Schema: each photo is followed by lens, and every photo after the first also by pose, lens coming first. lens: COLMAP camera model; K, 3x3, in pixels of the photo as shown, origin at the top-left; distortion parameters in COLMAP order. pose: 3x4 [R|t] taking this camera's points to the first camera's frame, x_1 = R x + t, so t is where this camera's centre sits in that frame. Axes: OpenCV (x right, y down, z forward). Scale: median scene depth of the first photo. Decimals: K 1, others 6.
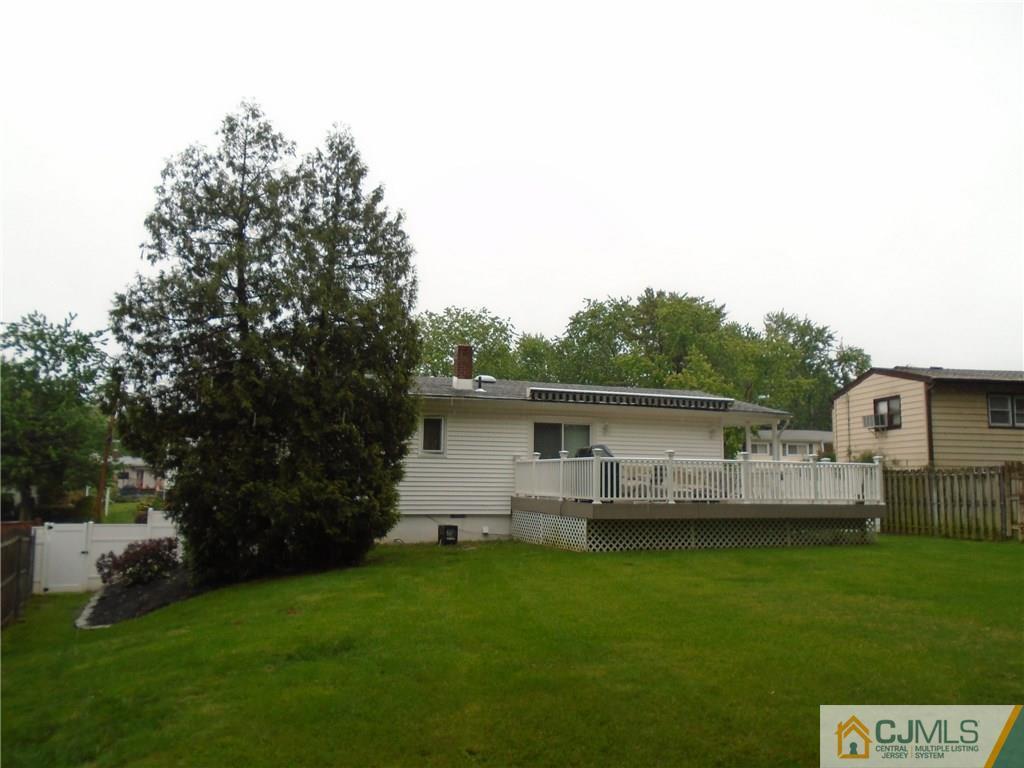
lens RADIAL K [[826.1, 0, 512.0], [0, 826.1, 384.0], [0, 0, 1]] dist [0.033614, -0.001885]
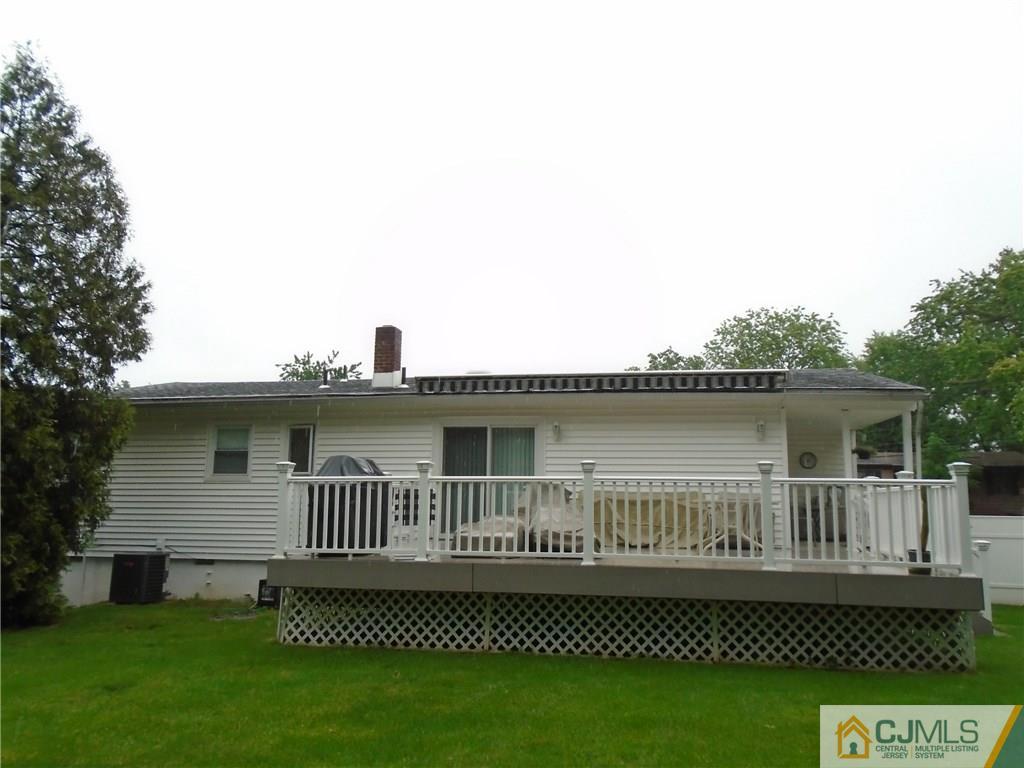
lens RADIAL K [[826.1, 0, 512.0], [0, 826.1, 384.0], [0, 0, 1]] dist [0.033614, -0.001885]
pose [[0.879488, -0.079184, -0.469287, 0.404106], [0.062328, 0.996733, -0.051372, 0.050692], [0.471822, 0.015932, 0.881550, 0.454995]]
